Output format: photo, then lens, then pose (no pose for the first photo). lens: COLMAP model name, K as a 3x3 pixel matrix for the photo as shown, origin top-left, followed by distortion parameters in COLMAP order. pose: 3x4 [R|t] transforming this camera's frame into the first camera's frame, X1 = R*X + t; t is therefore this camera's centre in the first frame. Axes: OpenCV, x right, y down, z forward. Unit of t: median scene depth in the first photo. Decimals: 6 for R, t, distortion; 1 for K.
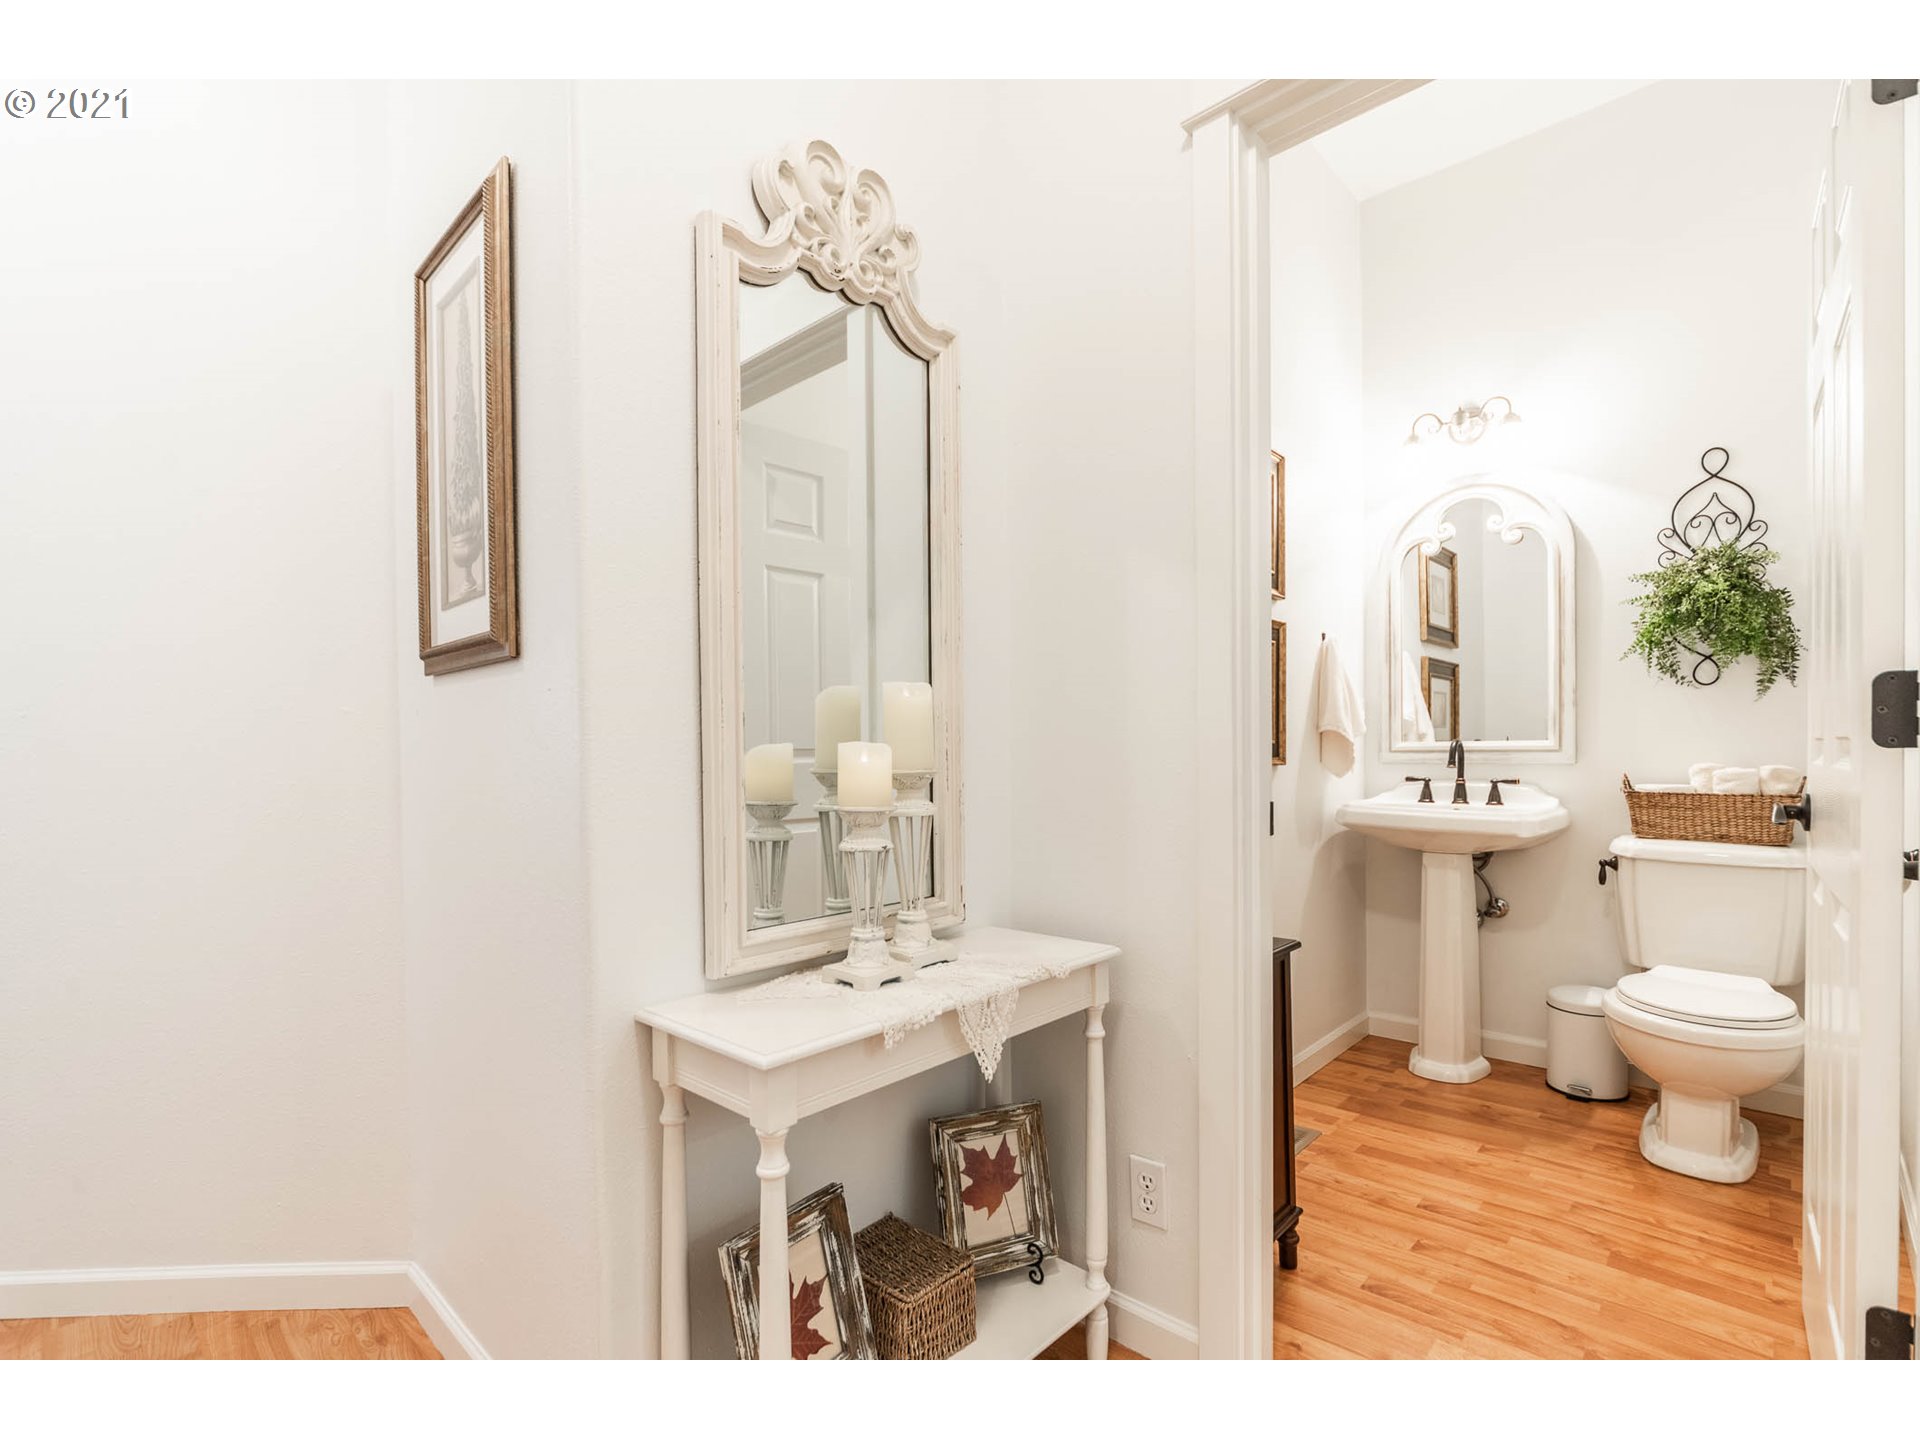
lens RADIAL K [[926.5, 0, 963.5], [0, 926.5, 741.1], [0, 0, 1]] dist [-0.009812, -0.000003]
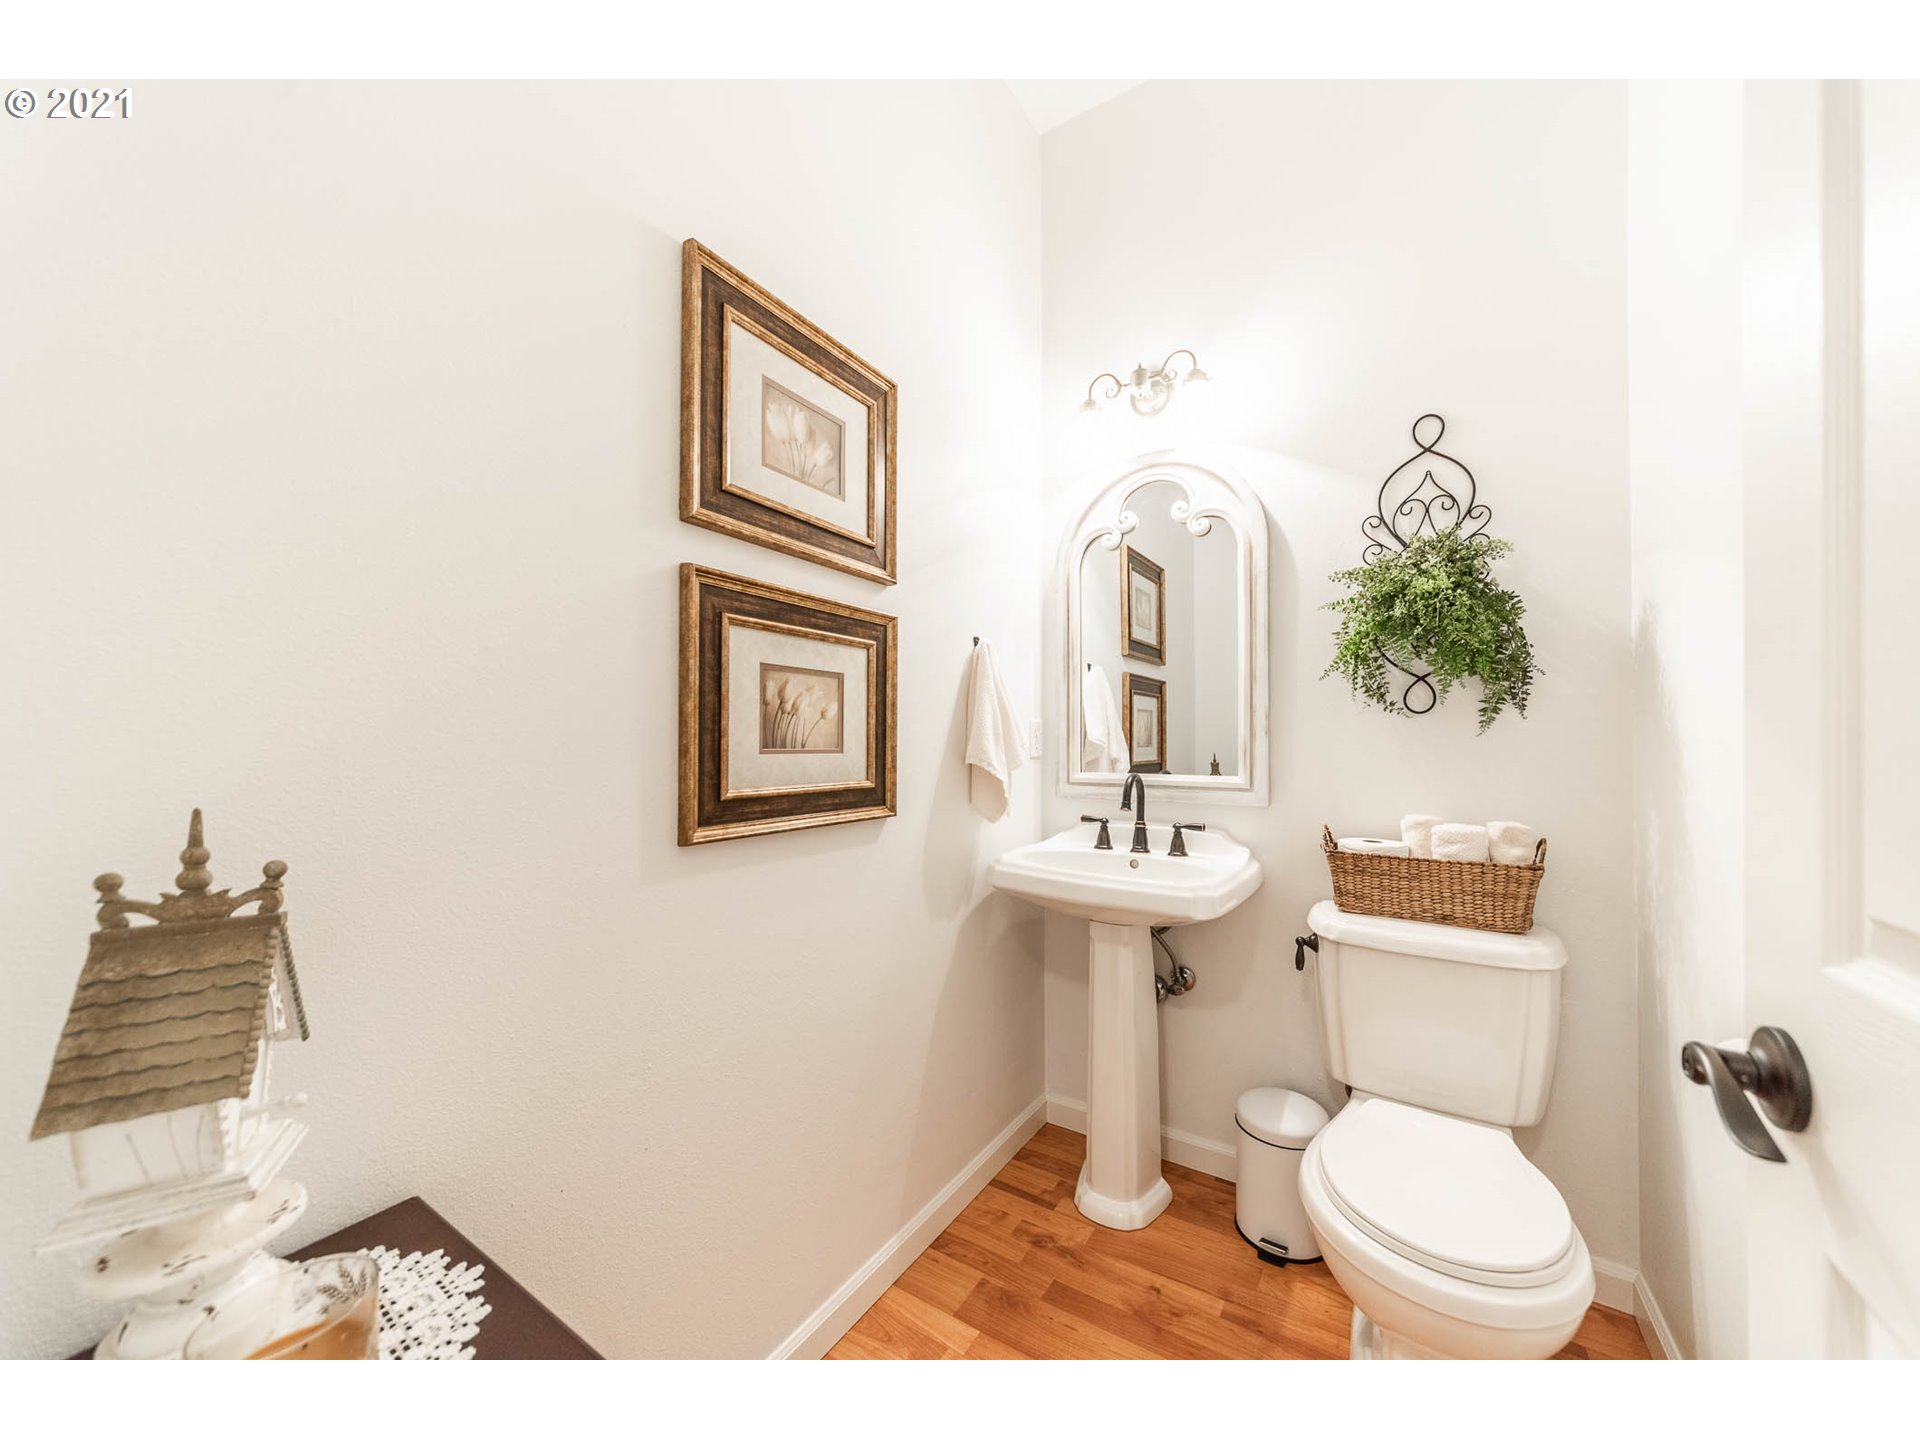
lens RADIAL K [[756.9, 0, 960.0], [0, 756.9, 720.0], [0, 0, 1]] dist [-0.001425, -0.000233]
pose [[0.982368, 0.013733, 0.186450, 0.297657], [-0.009317, 0.999655, -0.024542, -0.035479], [-0.186723, 0.022372, 0.982158, 0.433812]]
